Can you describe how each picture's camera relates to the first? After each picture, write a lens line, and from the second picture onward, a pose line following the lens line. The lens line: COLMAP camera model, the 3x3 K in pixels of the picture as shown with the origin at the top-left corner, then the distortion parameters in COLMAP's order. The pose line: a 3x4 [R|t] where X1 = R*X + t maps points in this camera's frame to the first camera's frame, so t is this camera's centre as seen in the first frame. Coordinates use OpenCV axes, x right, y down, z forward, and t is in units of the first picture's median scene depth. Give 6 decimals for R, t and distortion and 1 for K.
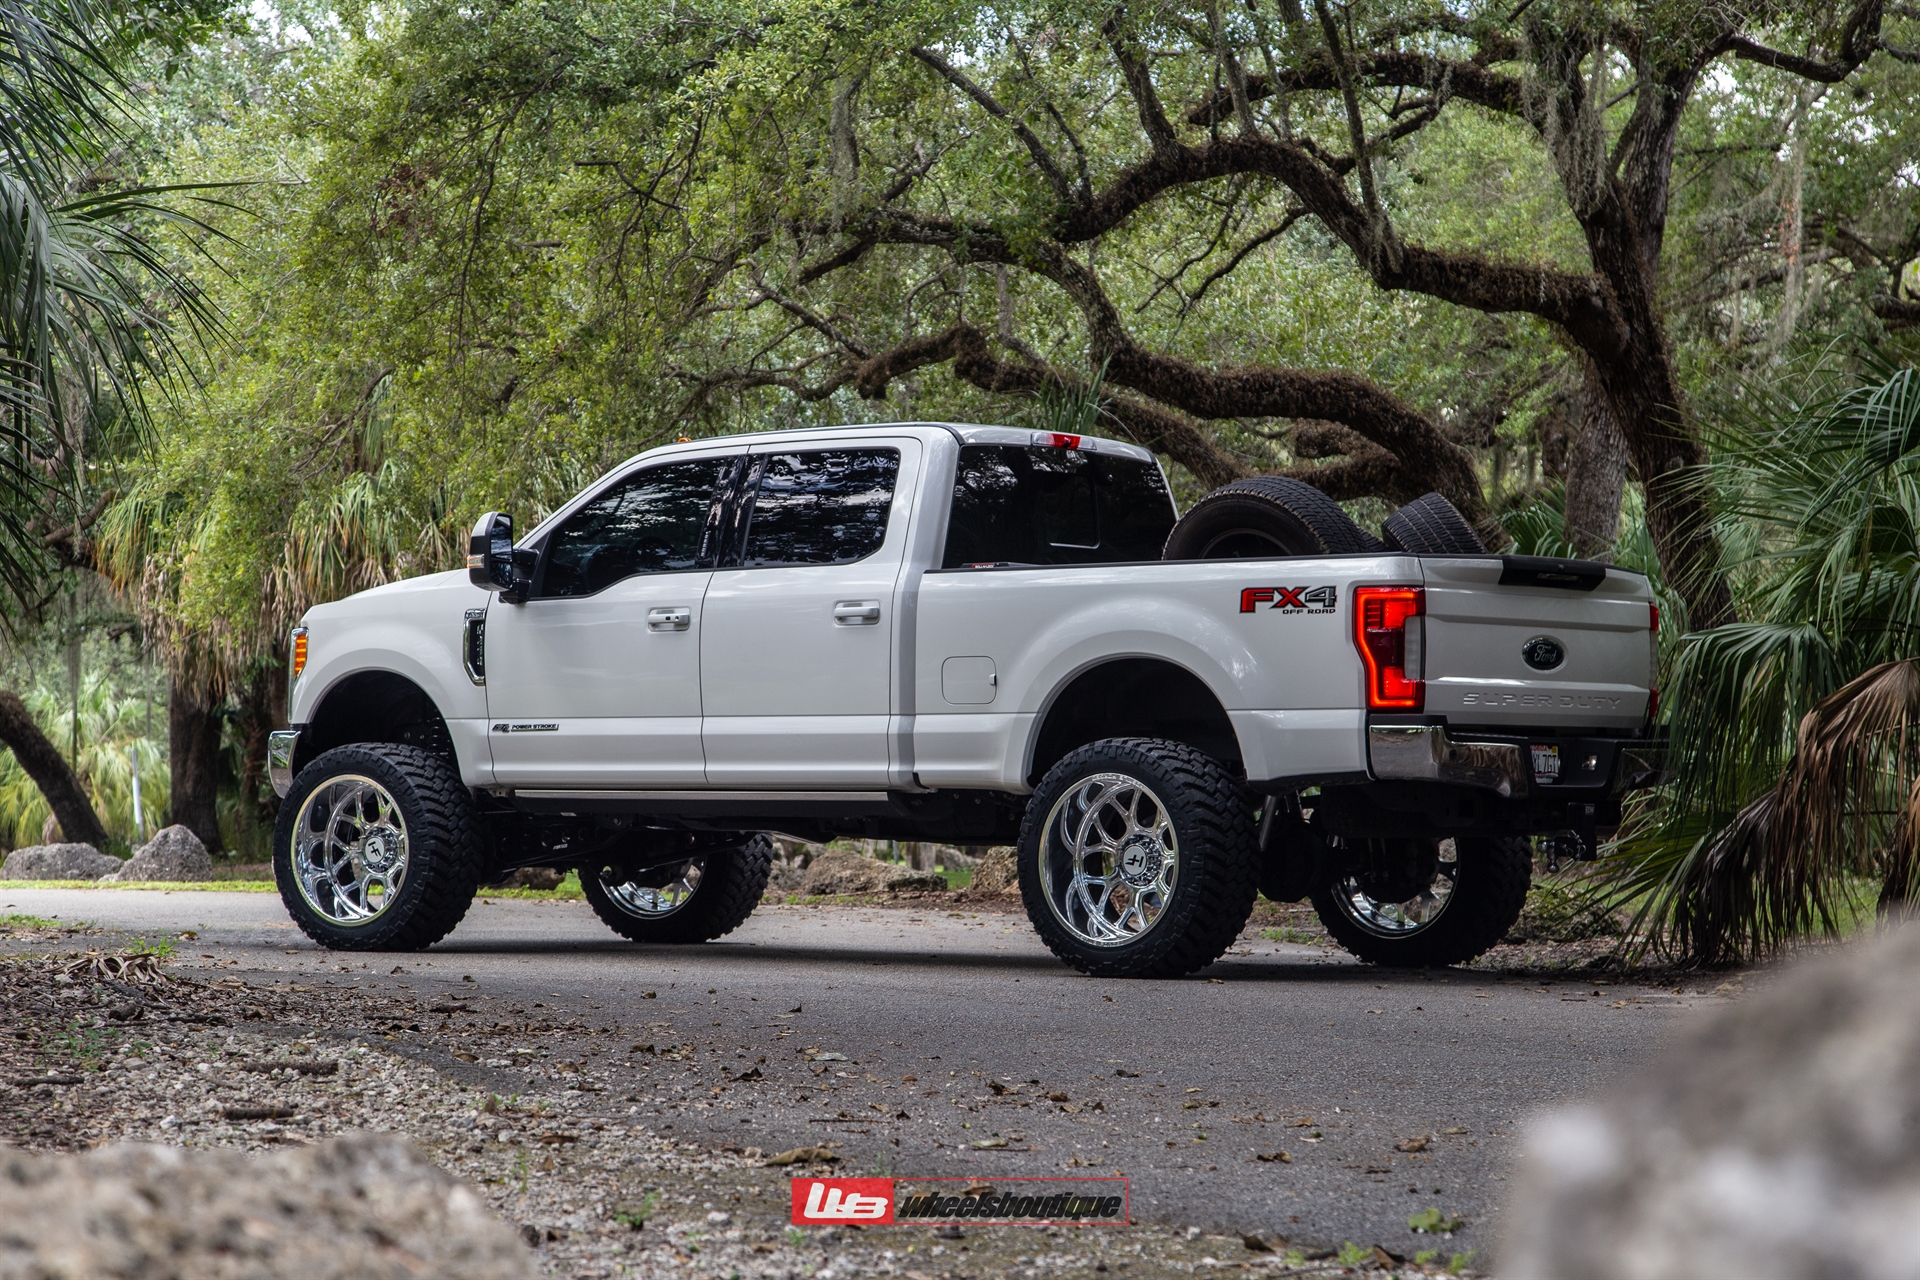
lens RADIAL K [[4491.9, 0, 961.7], [0, 4491.9, 650.0], [0, 0, 1]] dist [0.056458, 0.000000]
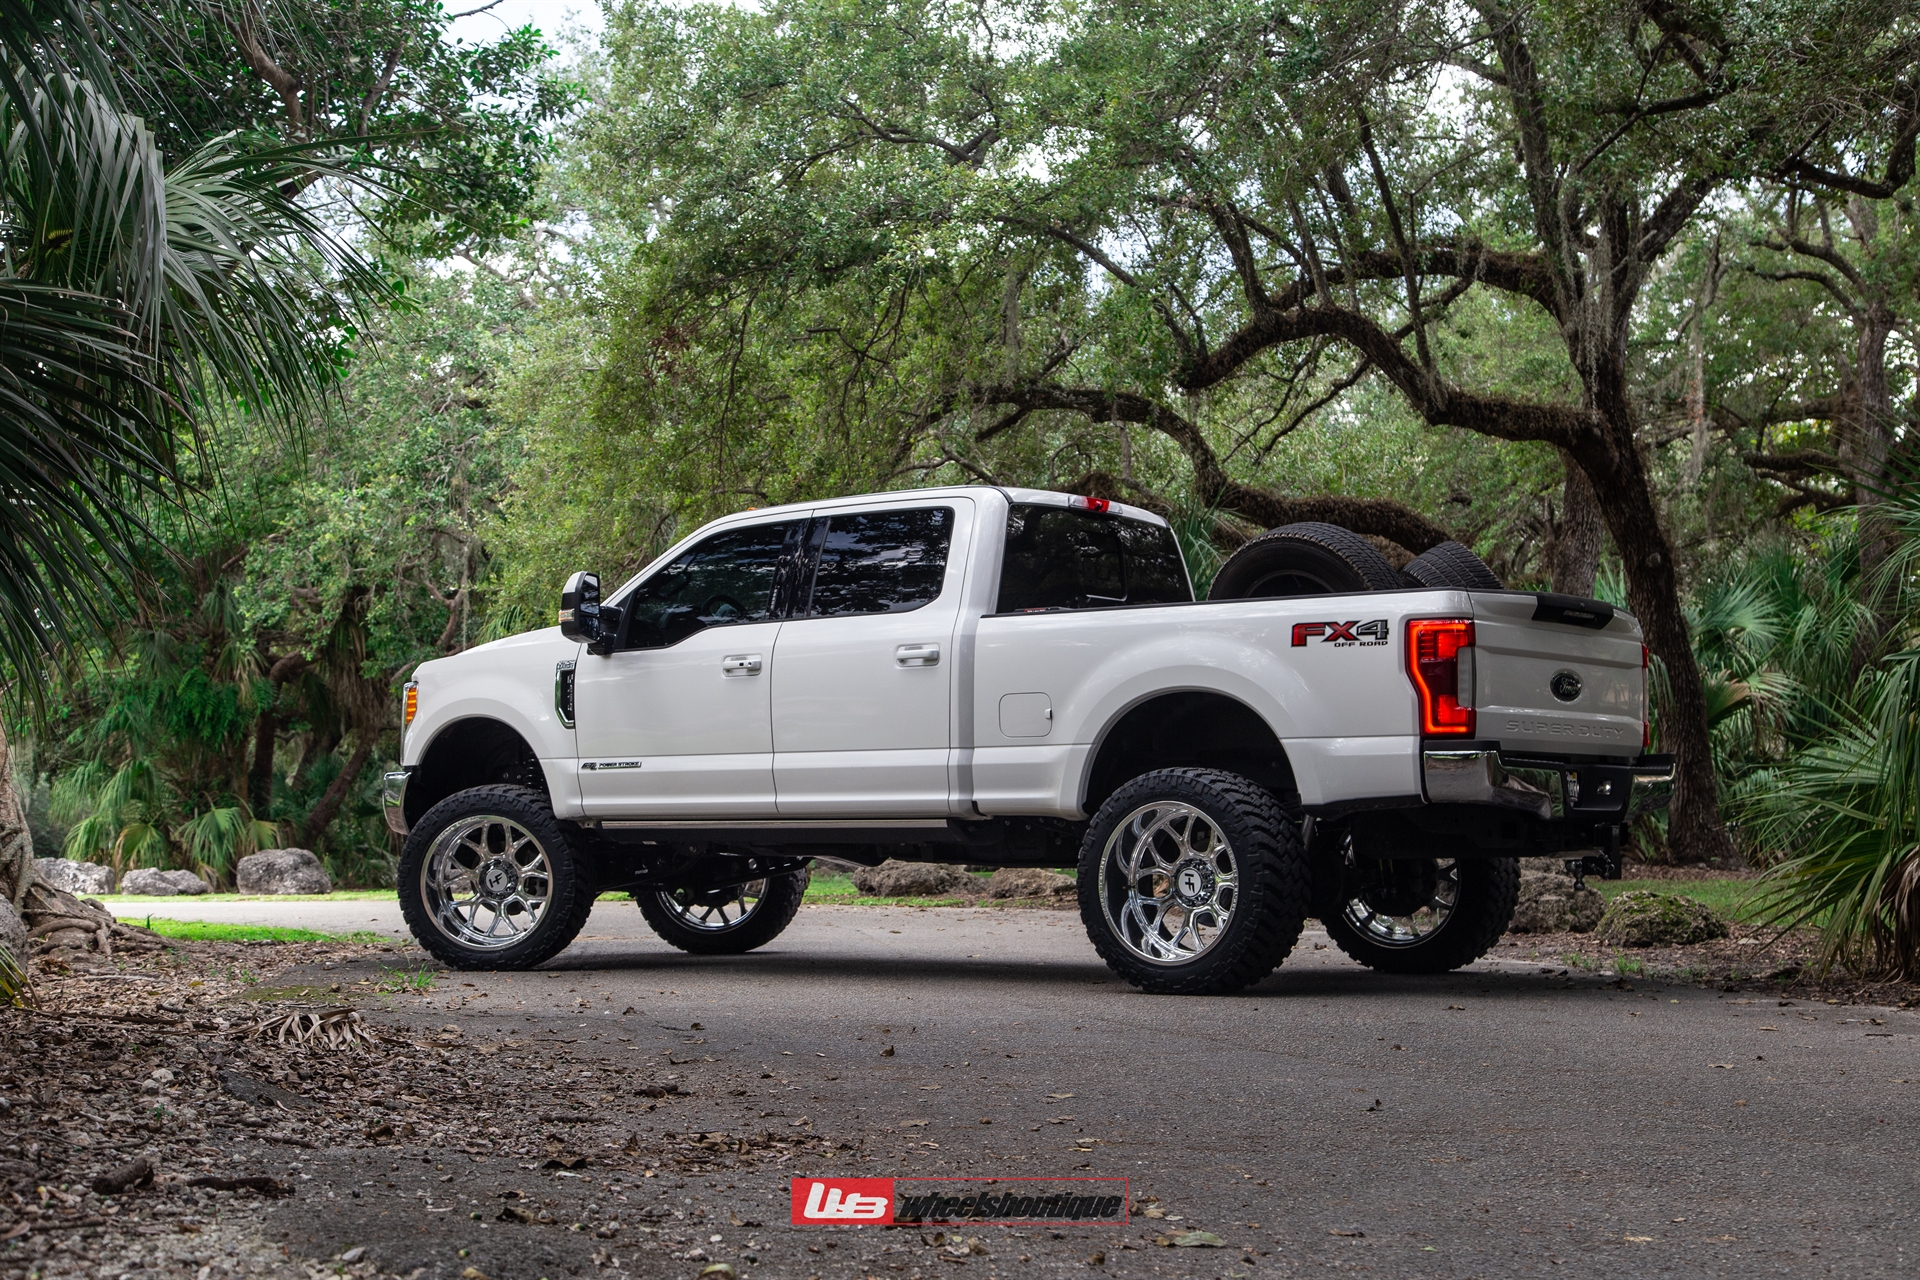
lens RADIAL K [[2766.7, 0, 963.9], [0, 2766.7, 634.6], [0, 0, 1]] dist [0.062250, 0.000000]
pose [[0.999259, -0.004352, 0.038252, -0.038013], [0.005881, 0.999184, -0.039954, 0.013609], [-0.038046, 0.040149, 0.998469, 0.328940]]
